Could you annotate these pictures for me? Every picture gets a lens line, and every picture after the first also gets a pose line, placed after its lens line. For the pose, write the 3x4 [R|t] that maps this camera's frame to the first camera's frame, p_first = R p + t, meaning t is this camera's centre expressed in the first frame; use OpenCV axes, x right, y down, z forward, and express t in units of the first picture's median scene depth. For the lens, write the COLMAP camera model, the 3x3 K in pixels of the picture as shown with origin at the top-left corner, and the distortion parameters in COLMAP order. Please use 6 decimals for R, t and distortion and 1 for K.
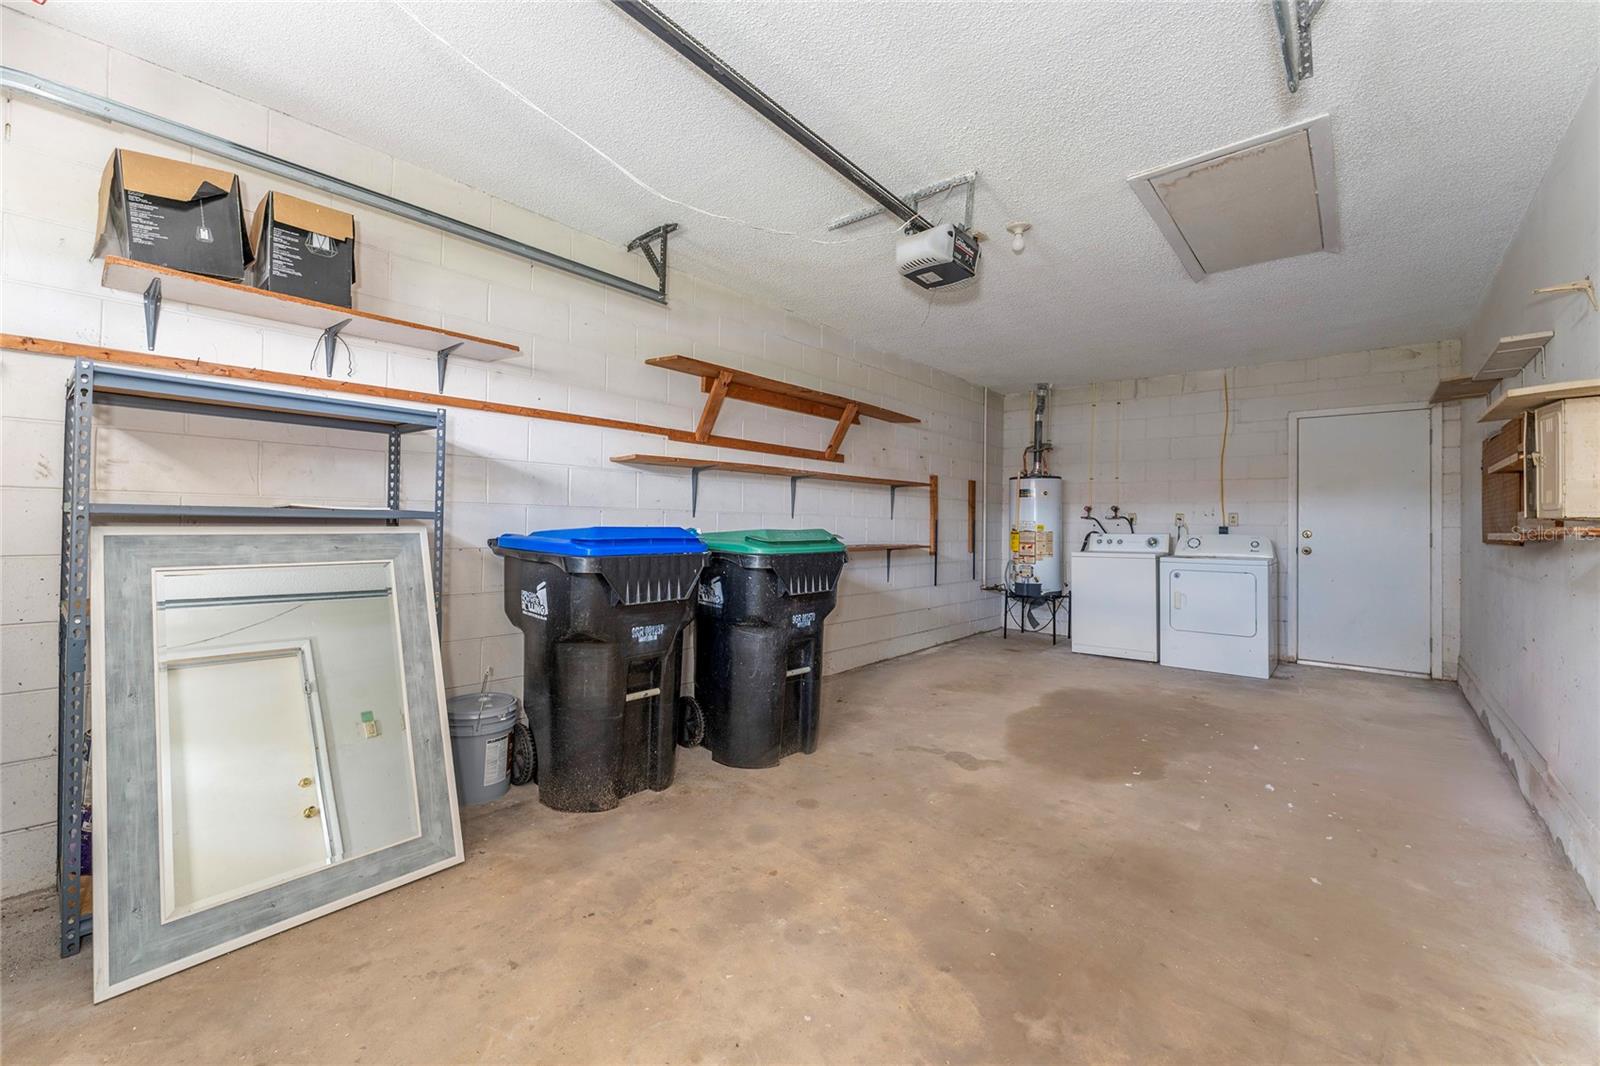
lens RADIAL K [[642.7, 0, 804.9], [0, 642.7, 520.8], [0, 0, 1]] dist [0.001965, -0.001206]
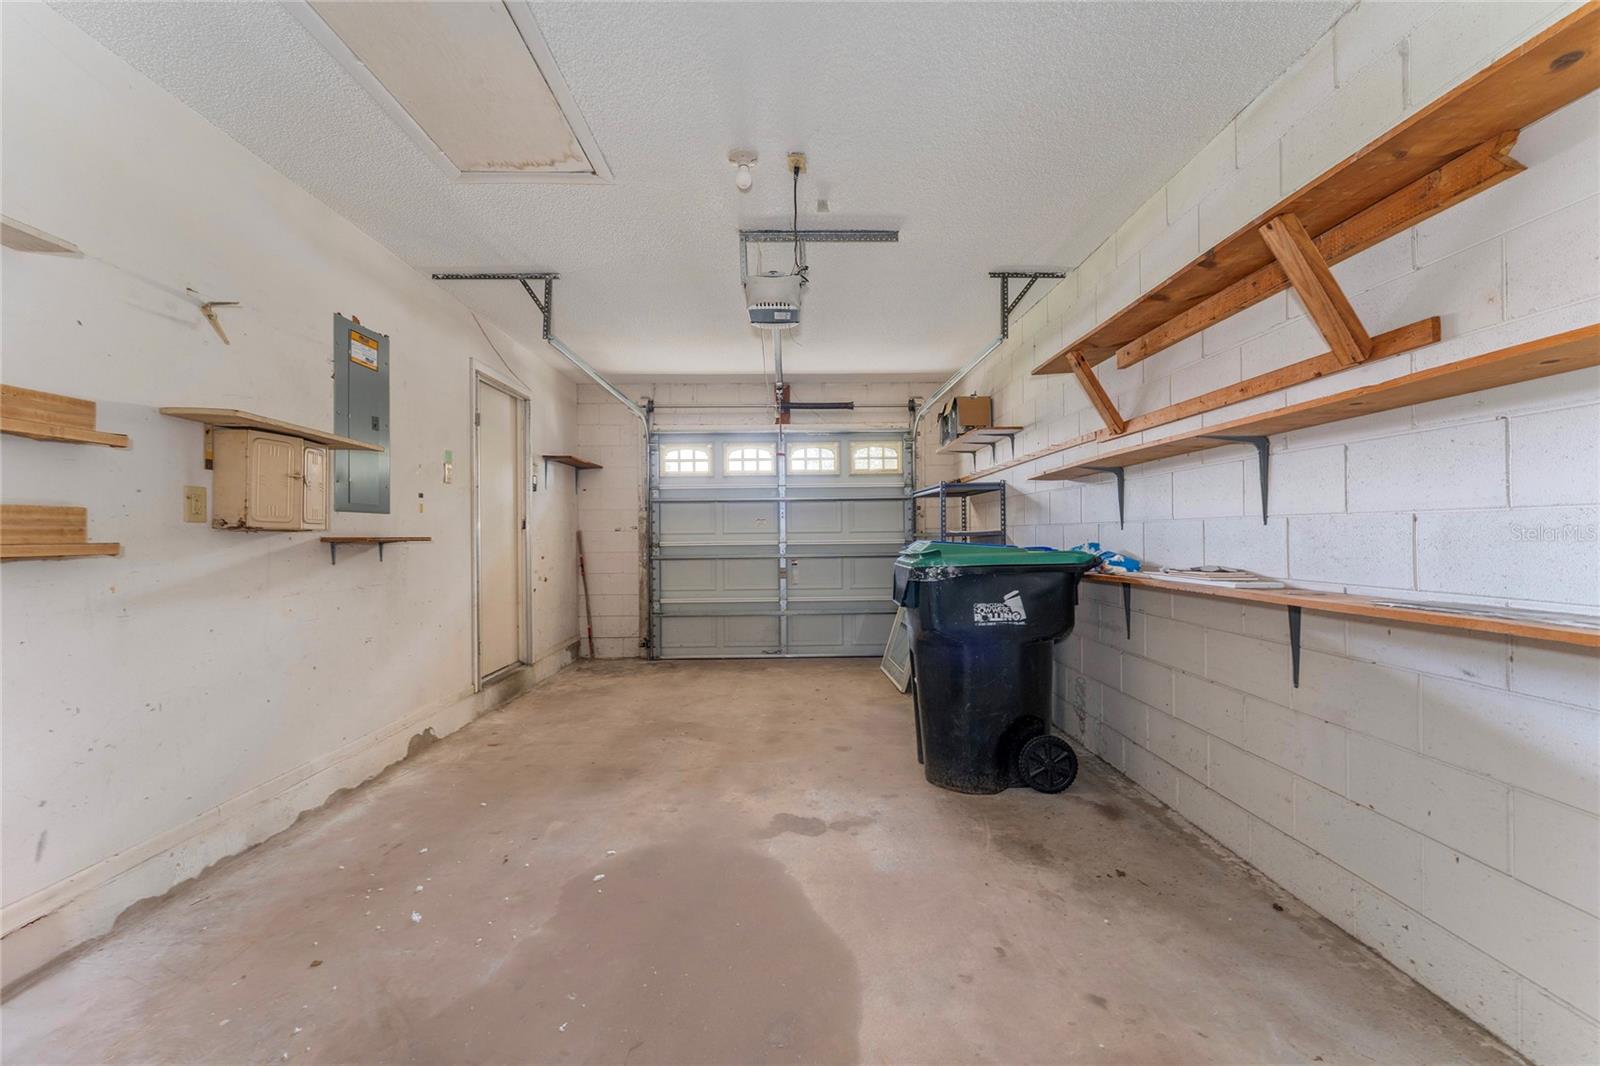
lens RADIAL K [[642.7, 0, 803.7], [0, 642.7, 539.0], [0, 0, 1]] dist [0.001965, -0.001206]
pose [[-0.745548, -0.006508, -0.666420, 1.088804], [-0.000689, 0.999959, -0.008995, 0.024138], [0.666451, -0.006247, -0.745523, 2.223655]]
